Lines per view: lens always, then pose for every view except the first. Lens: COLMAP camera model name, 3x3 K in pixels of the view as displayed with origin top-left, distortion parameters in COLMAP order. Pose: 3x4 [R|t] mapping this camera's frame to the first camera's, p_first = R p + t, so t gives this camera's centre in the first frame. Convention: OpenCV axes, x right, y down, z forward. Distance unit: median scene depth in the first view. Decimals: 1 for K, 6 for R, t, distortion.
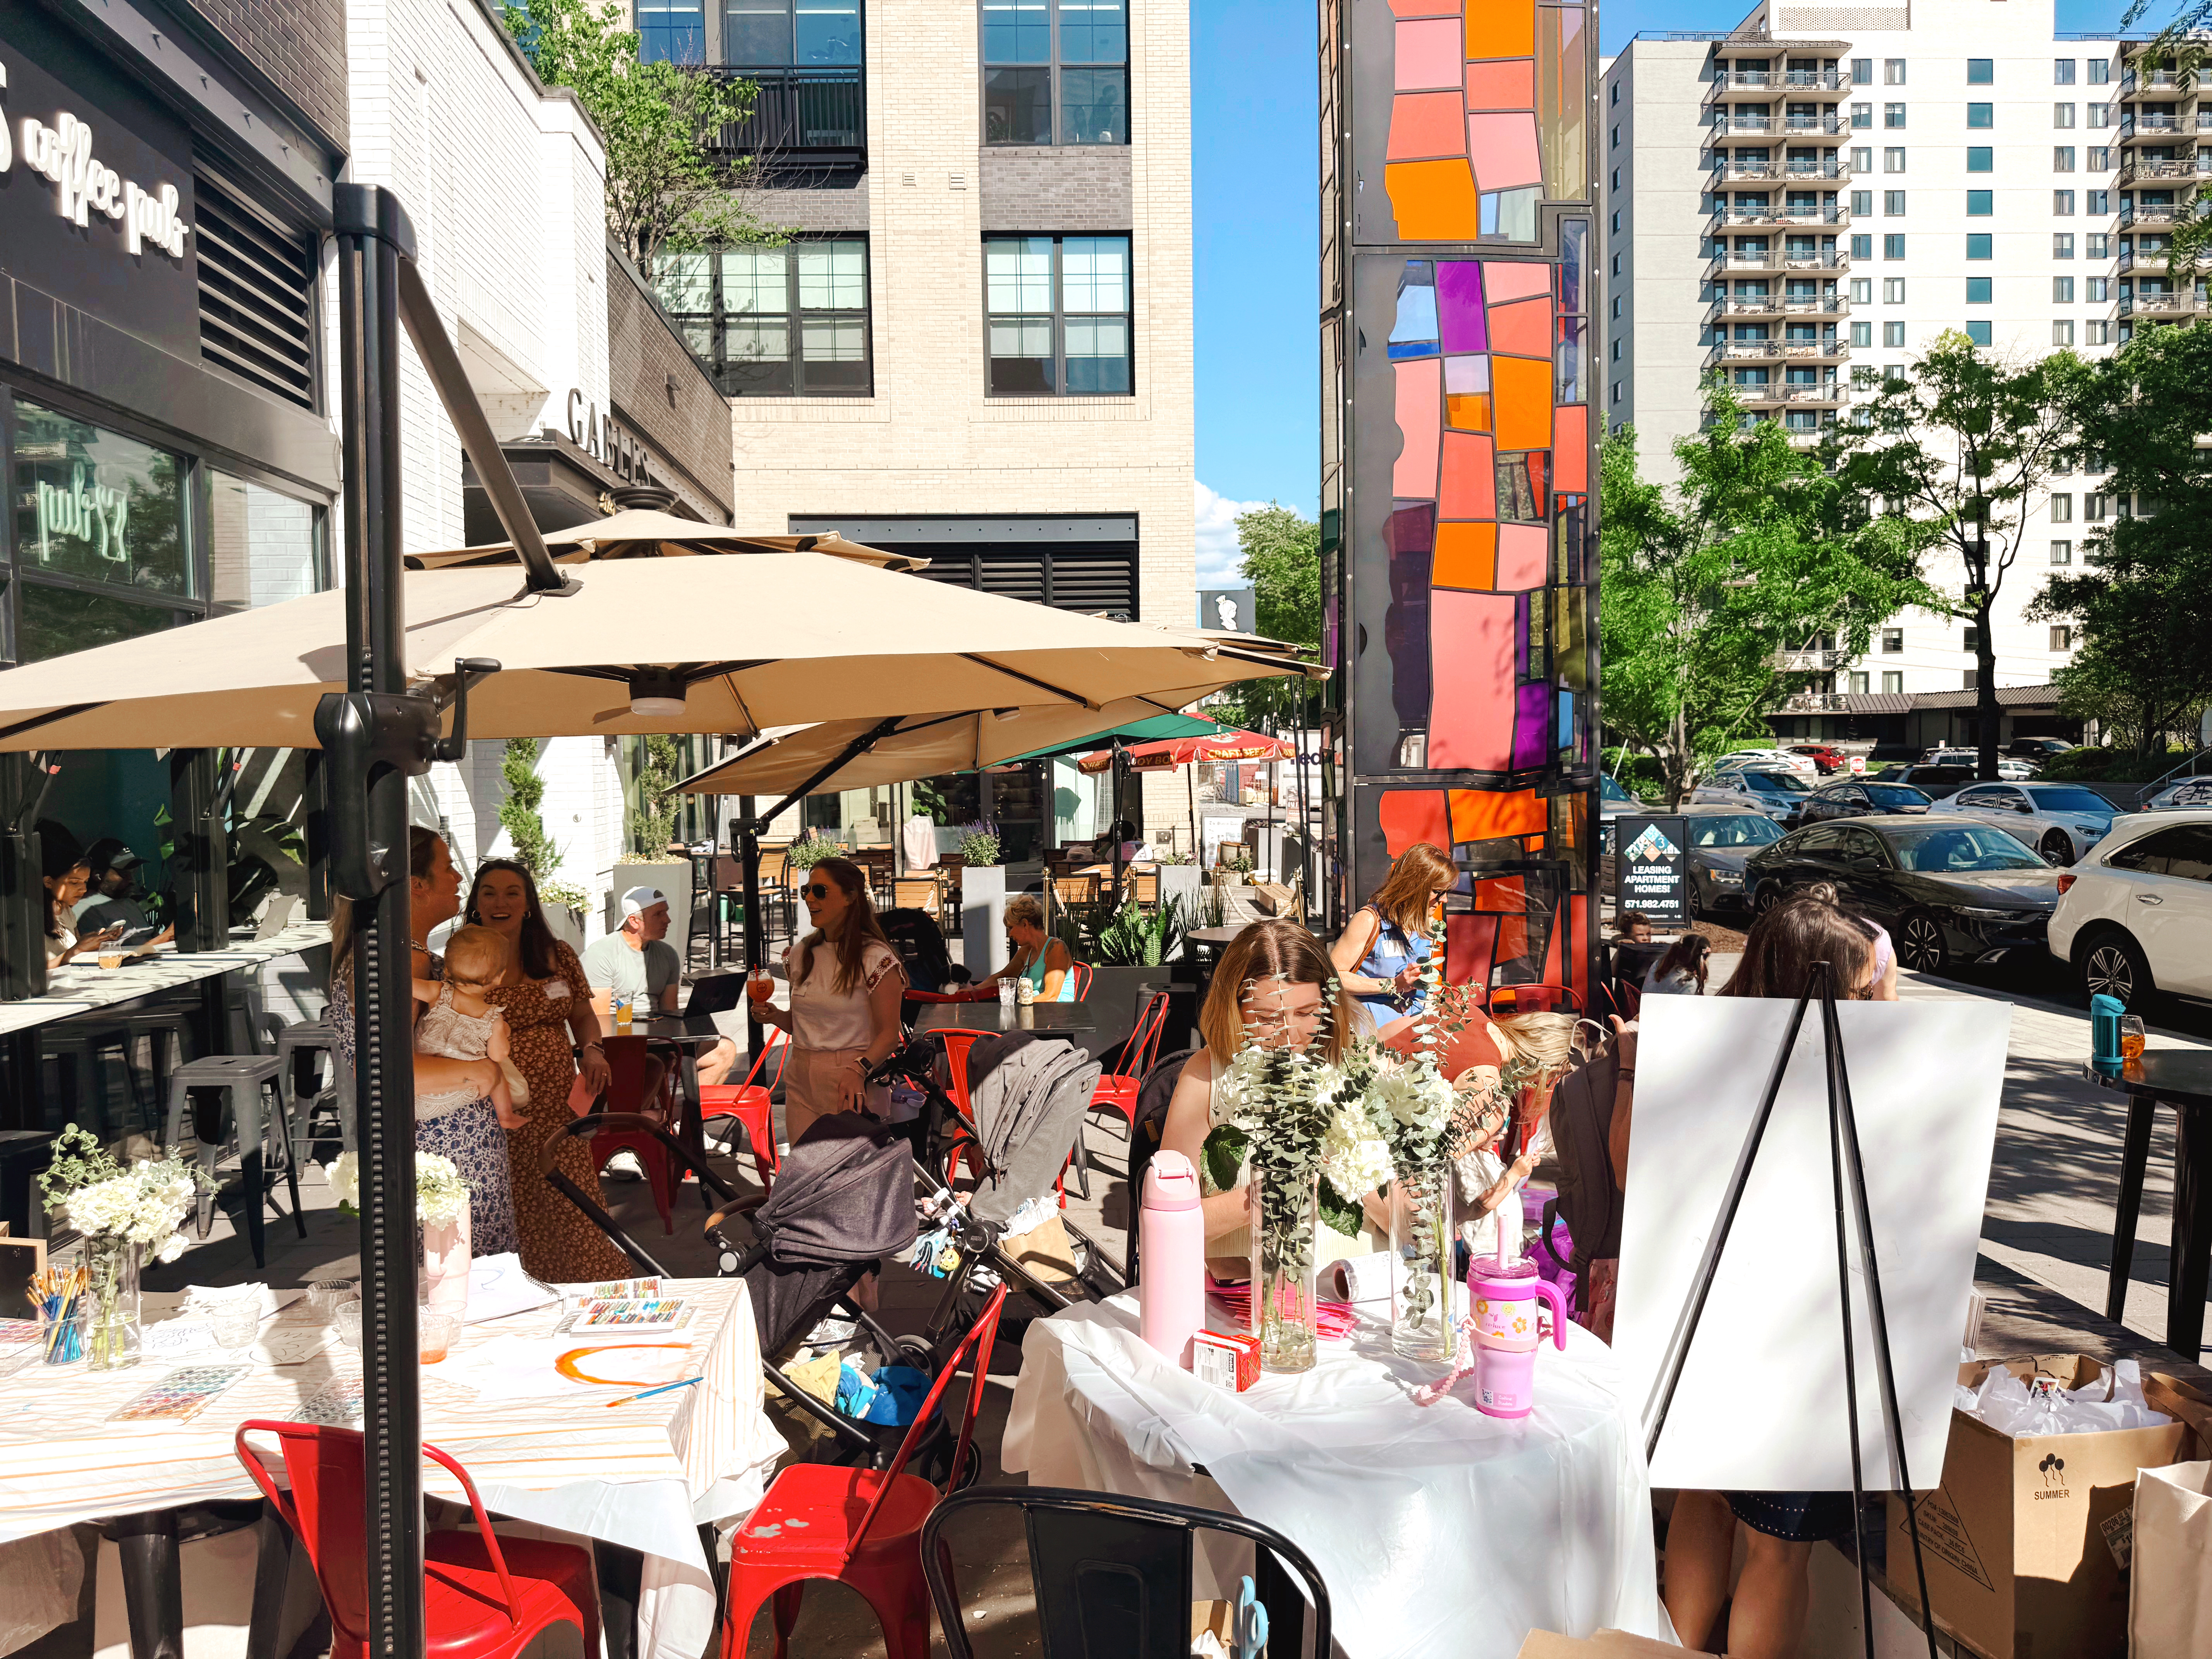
lens RADIAL K [[1660.7, 0, 1106.0], [0, 1660.7, 829.5], [0, 0, 1]] dist [-0.007912, -0.010326]
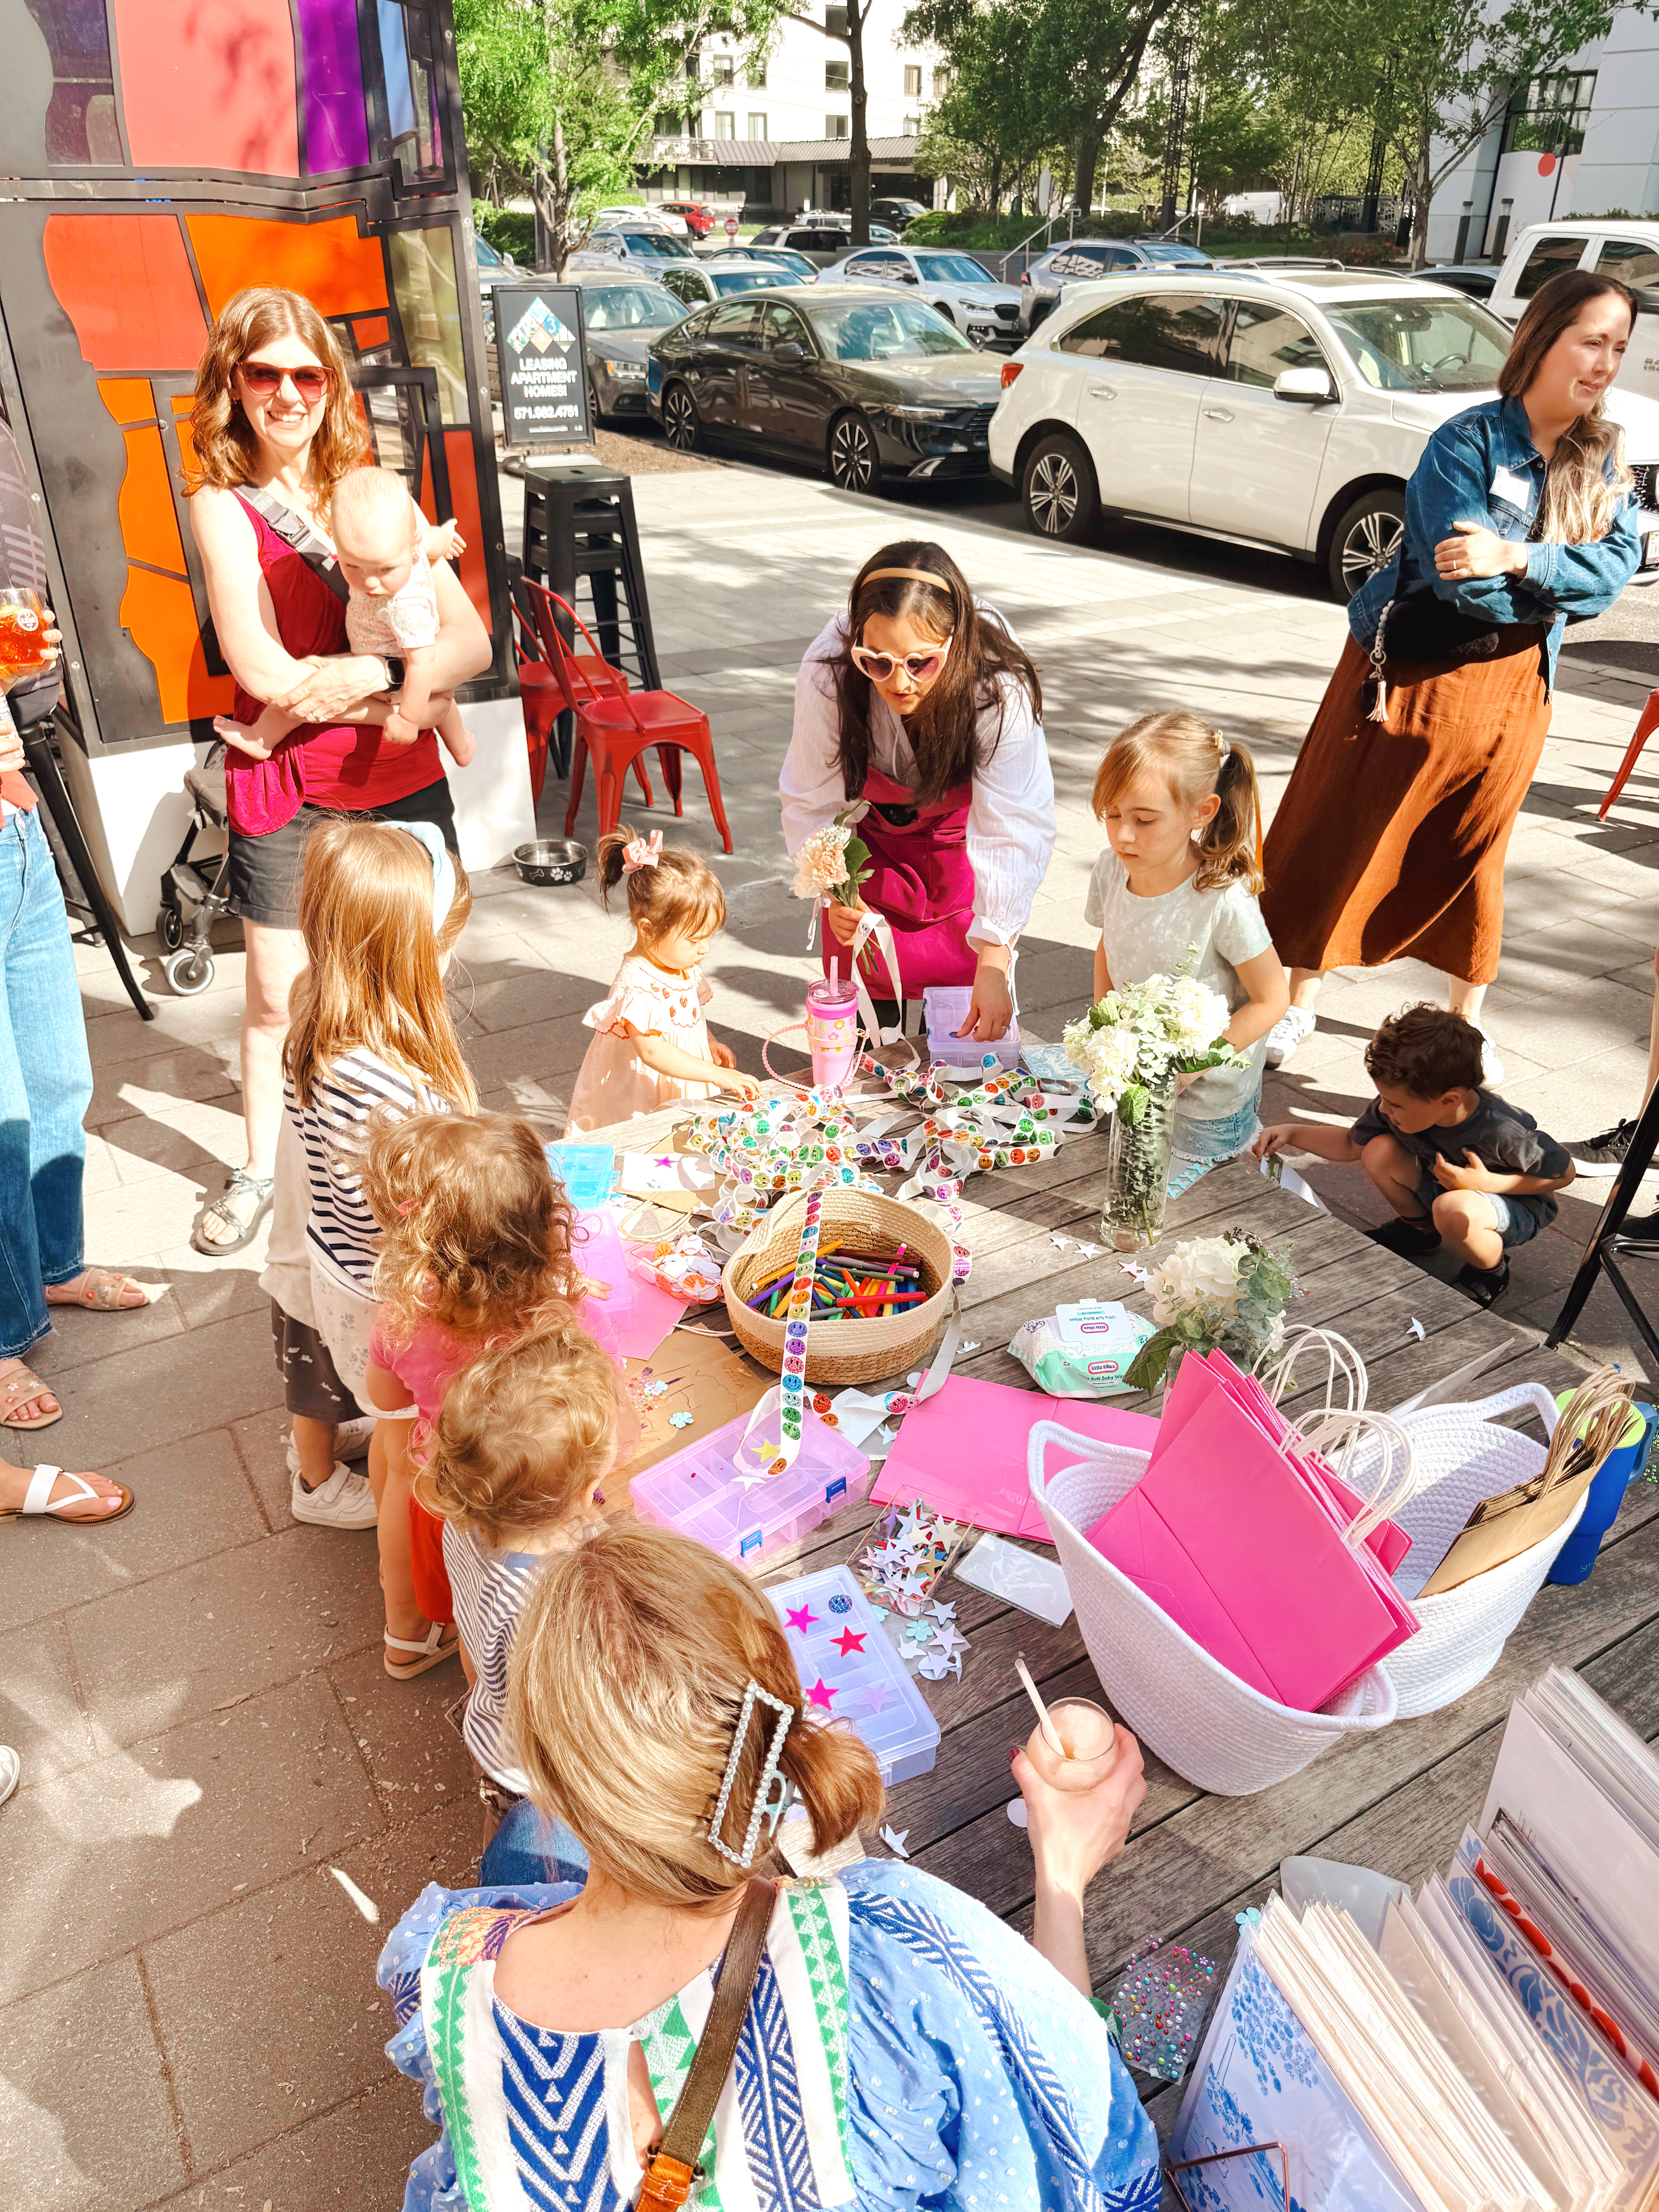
lens RADIAL K [[1583.5, 0, 829.5], [0, 1583.5, 1106.0], [0, 0, 1]] dist [0.035365, -0.025258]
pose [[0.882065, -0.215013, 0.419203, 0.047914], [0.004677, 0.893739, 0.448564, 0.000349], [-0.471105, -0.393702, 0.789341, 0.169090]]
